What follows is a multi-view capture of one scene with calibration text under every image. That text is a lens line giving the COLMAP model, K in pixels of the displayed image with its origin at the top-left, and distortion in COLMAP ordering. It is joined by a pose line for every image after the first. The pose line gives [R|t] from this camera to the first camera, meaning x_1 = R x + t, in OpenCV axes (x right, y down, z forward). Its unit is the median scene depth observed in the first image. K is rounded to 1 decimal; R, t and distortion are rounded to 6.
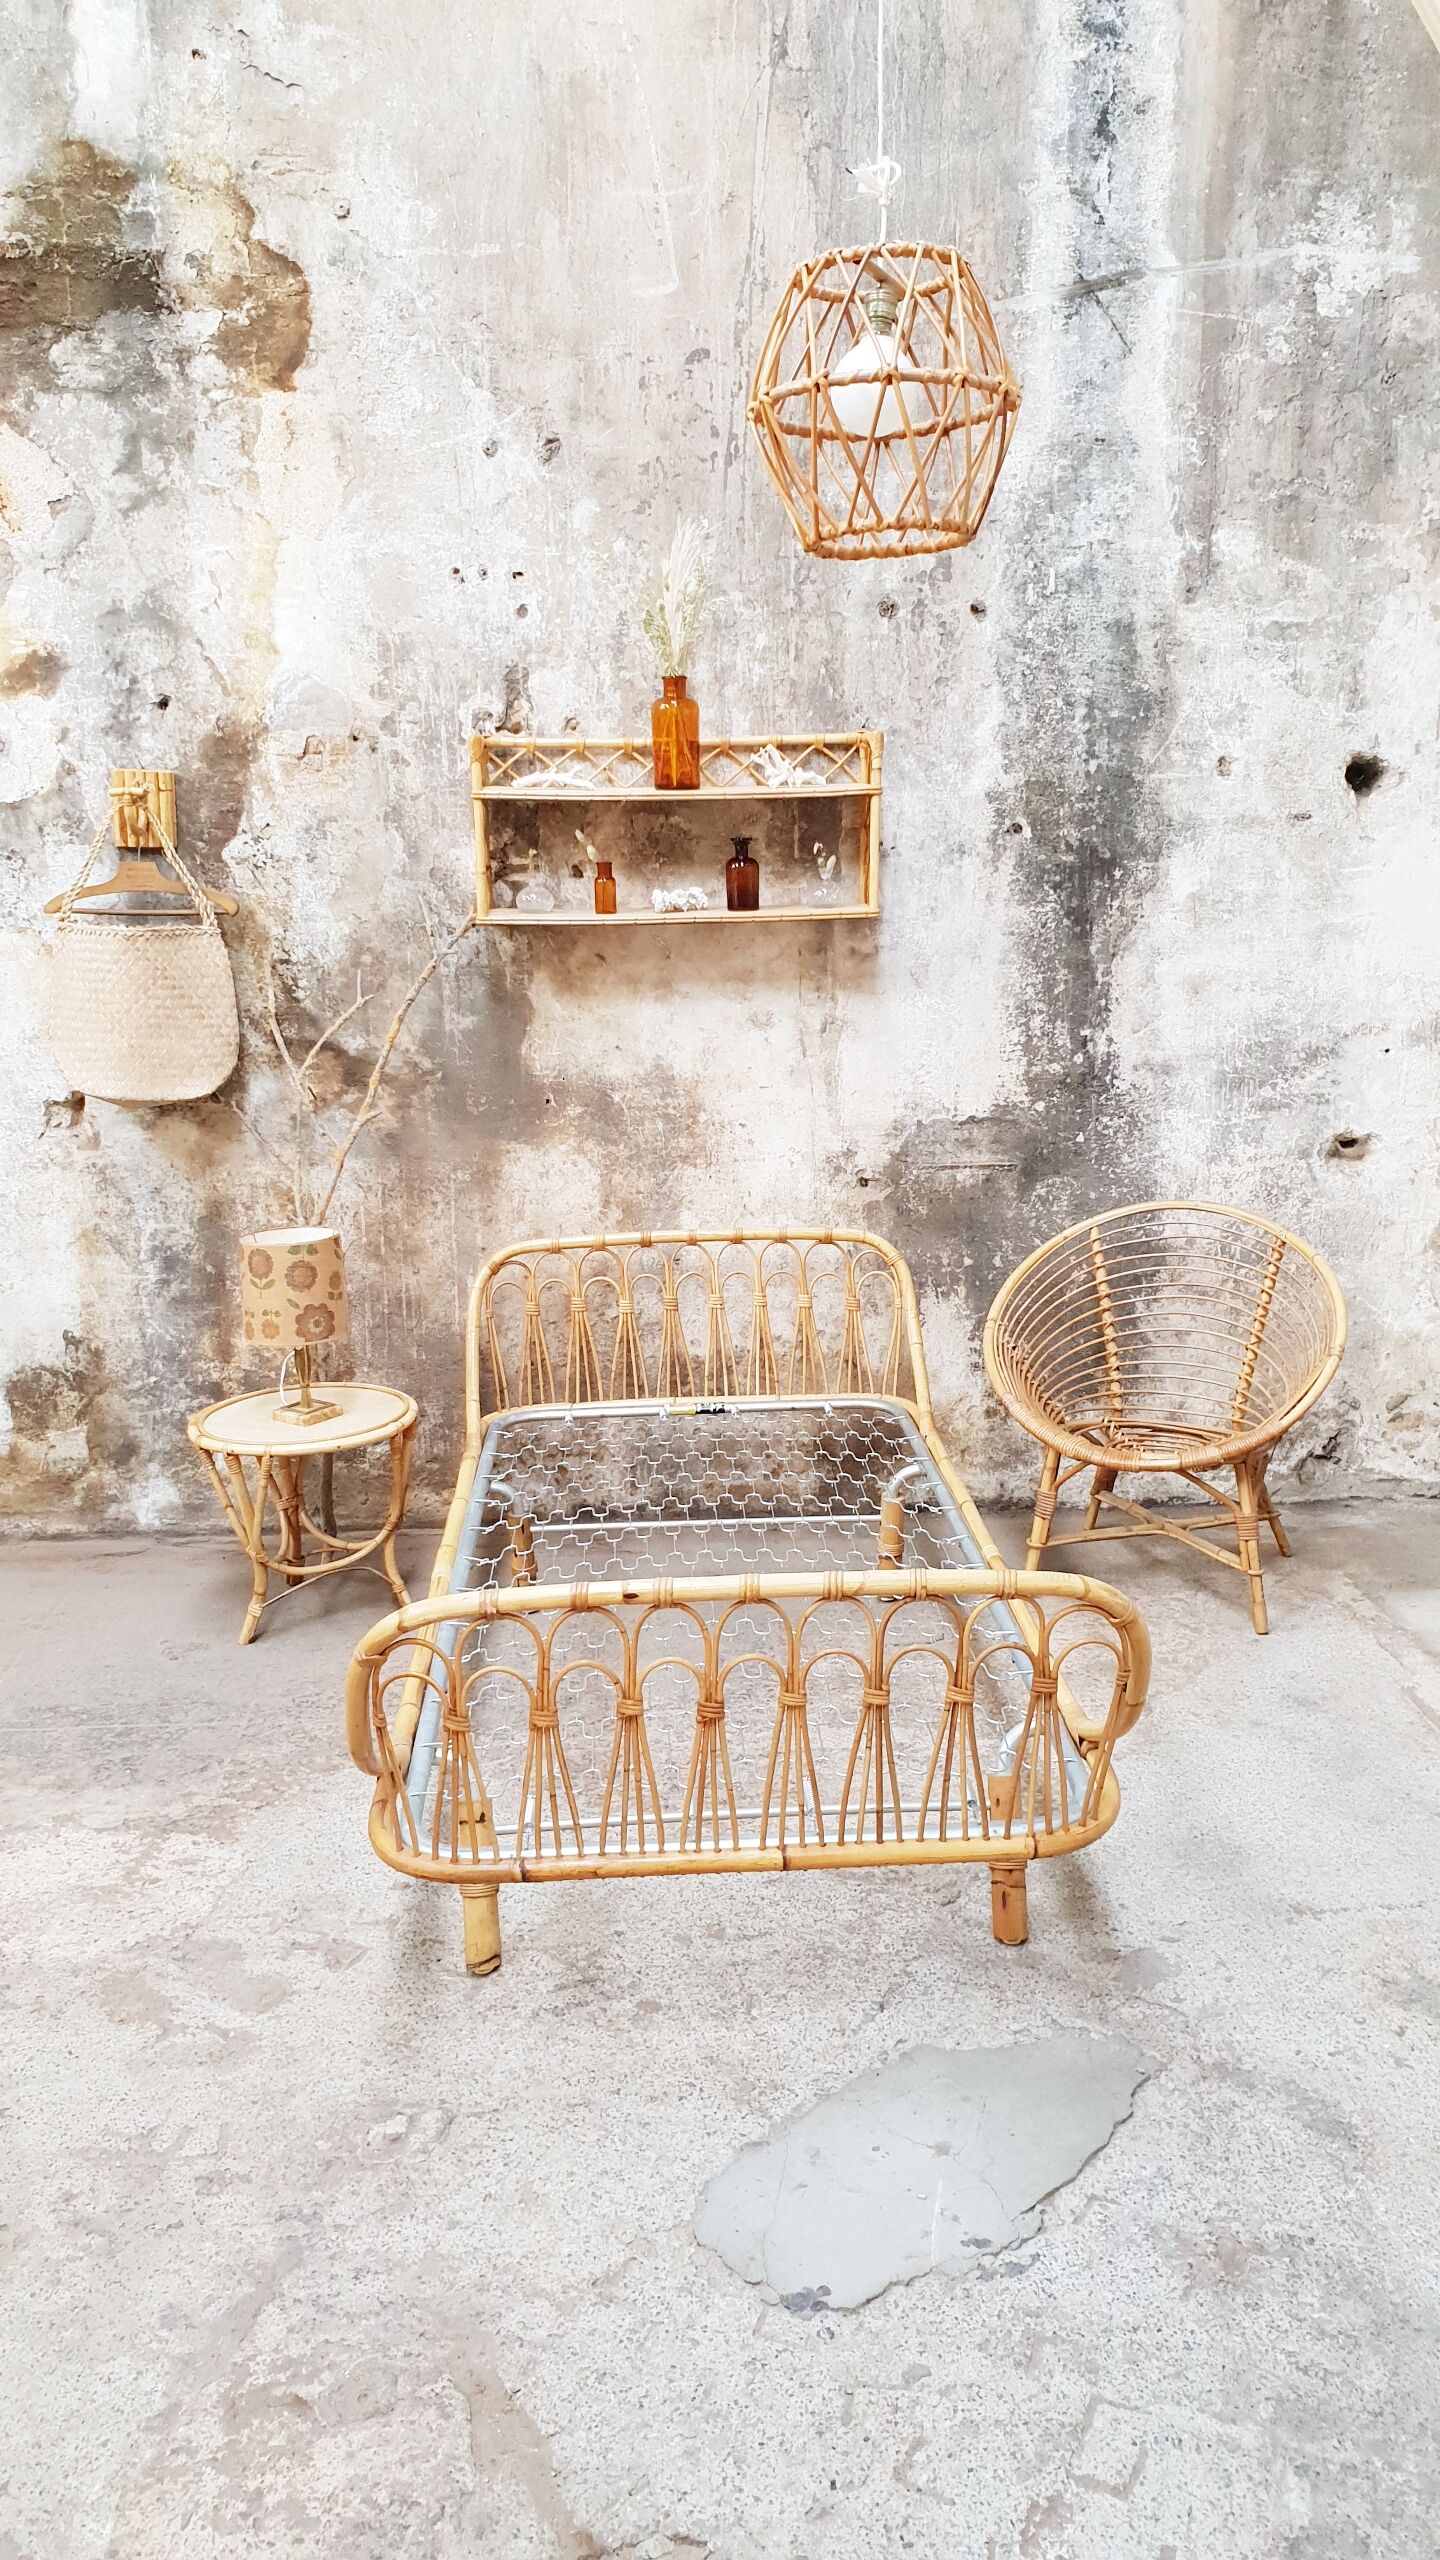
lens RADIAL K [[2020.1, 0, 741.8], [0, 2020.1, 1245.7], [0, 0, 1]] dist [0.000076, 0.013754]
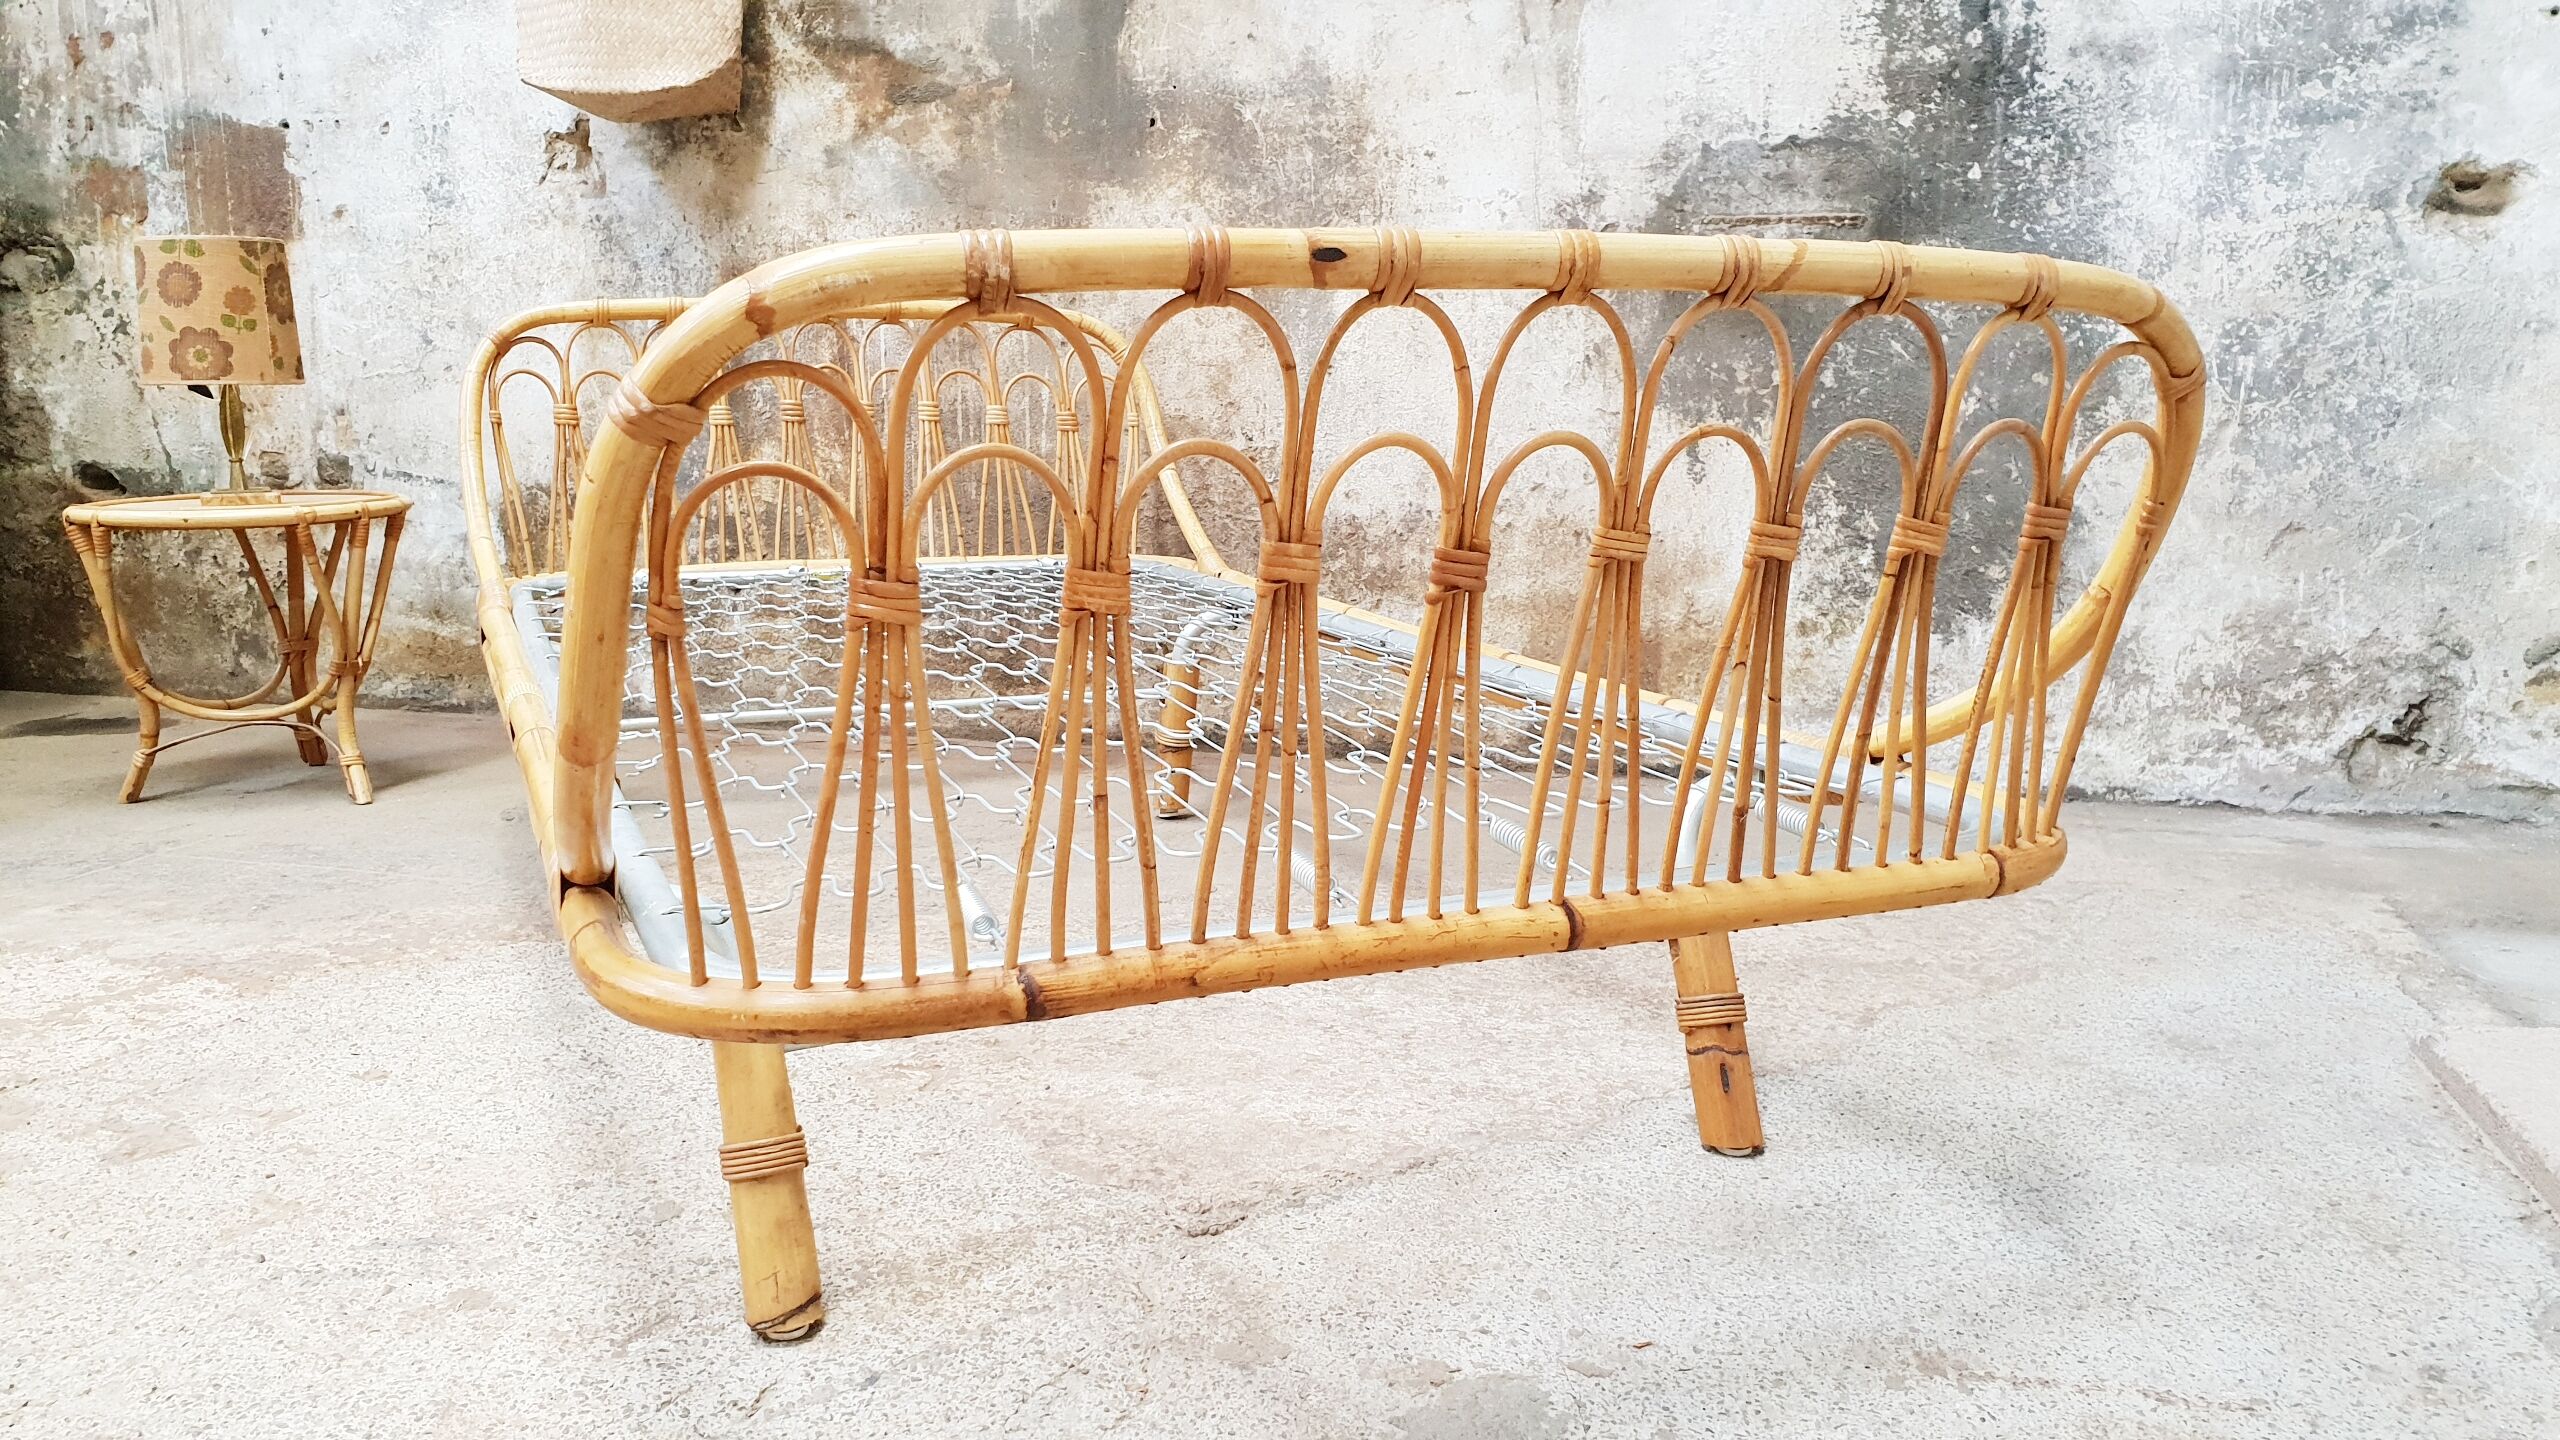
lens RADIAL K [[2020.1, 0, 1266.3], [0, 2020.1, 703.3], [0, 0, 1]] dist [0.000076, 0.013754]
pose [[0.942269, 0.066699, -0.328148, 0.188042], [-0.077218, 0.996831, -0.019114, 0.142939], [0.325833, 0.043350, 0.944433, 0.374263]]
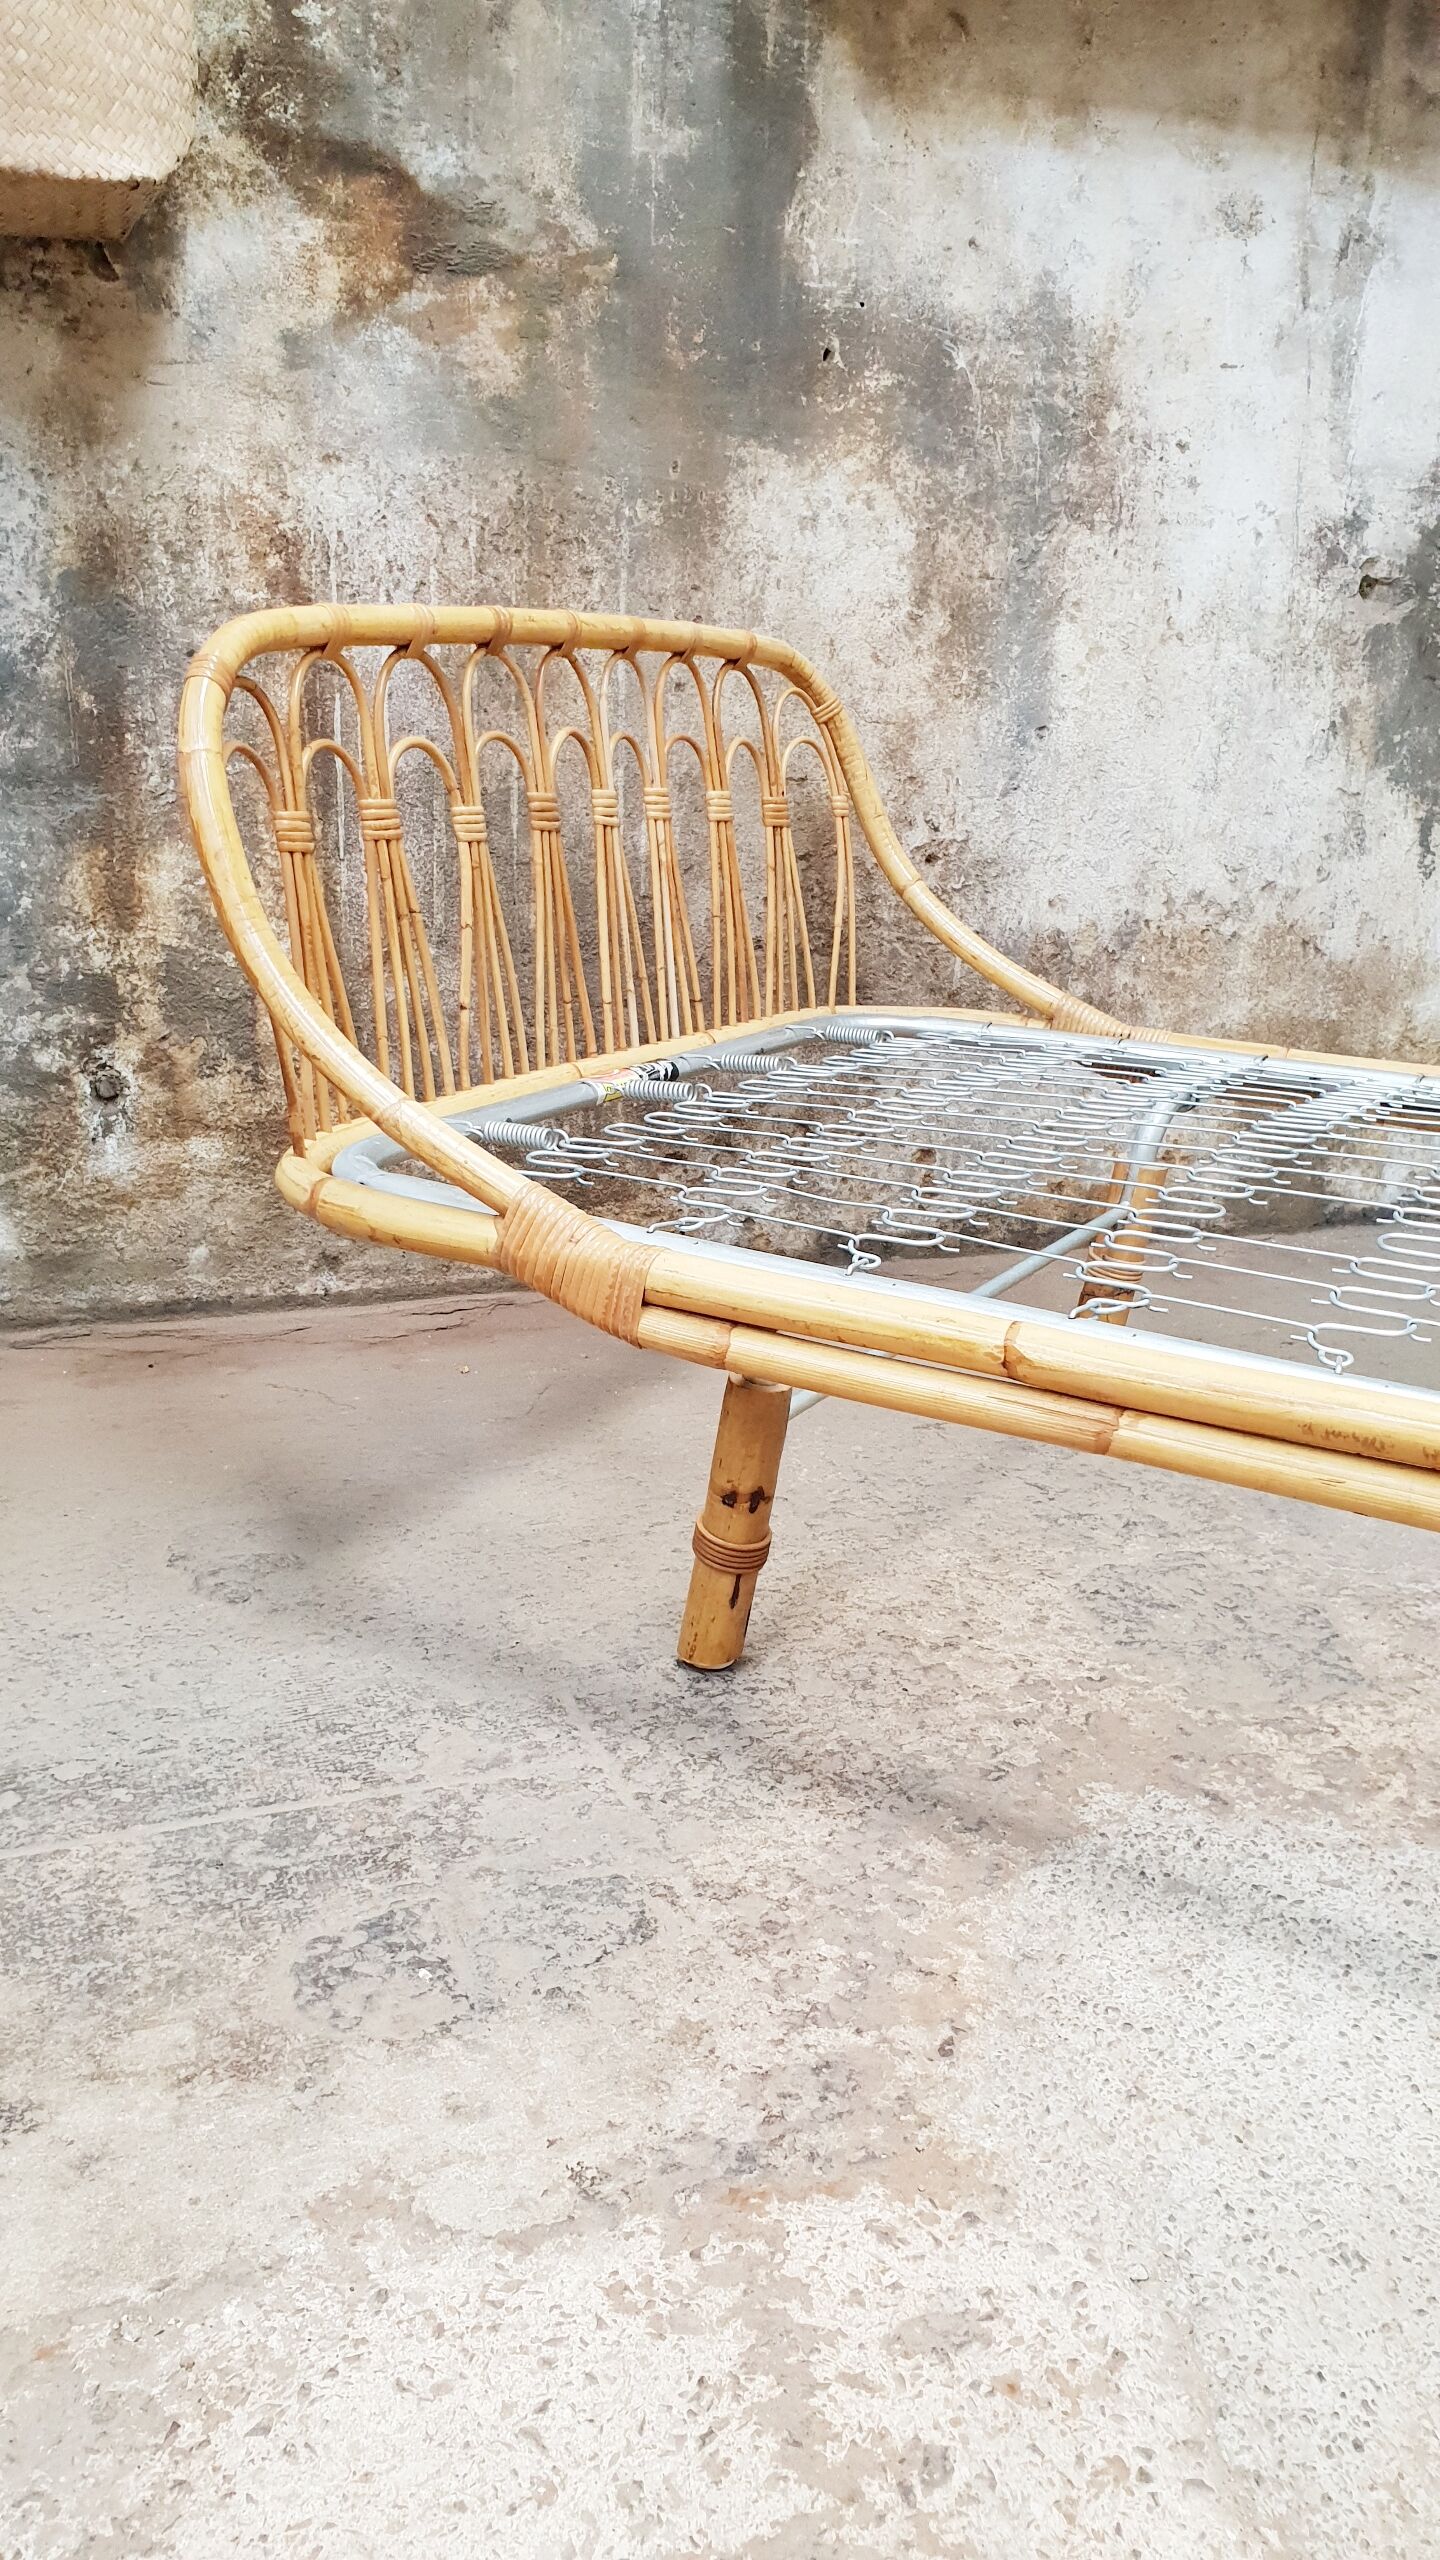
lens RADIAL K [[2020.1, 0, 727.6], [0, 2020.1, 1279.6], [0, 0, 1]] dist [0.000076, 0.013754]
pose [[0.953880, -0.049511, 0.296078, -0.278093], [0.020824, 0.994842, 0.099271, 0.098077], [-0.299466, -0.088528, 0.949991, 0.558595]]
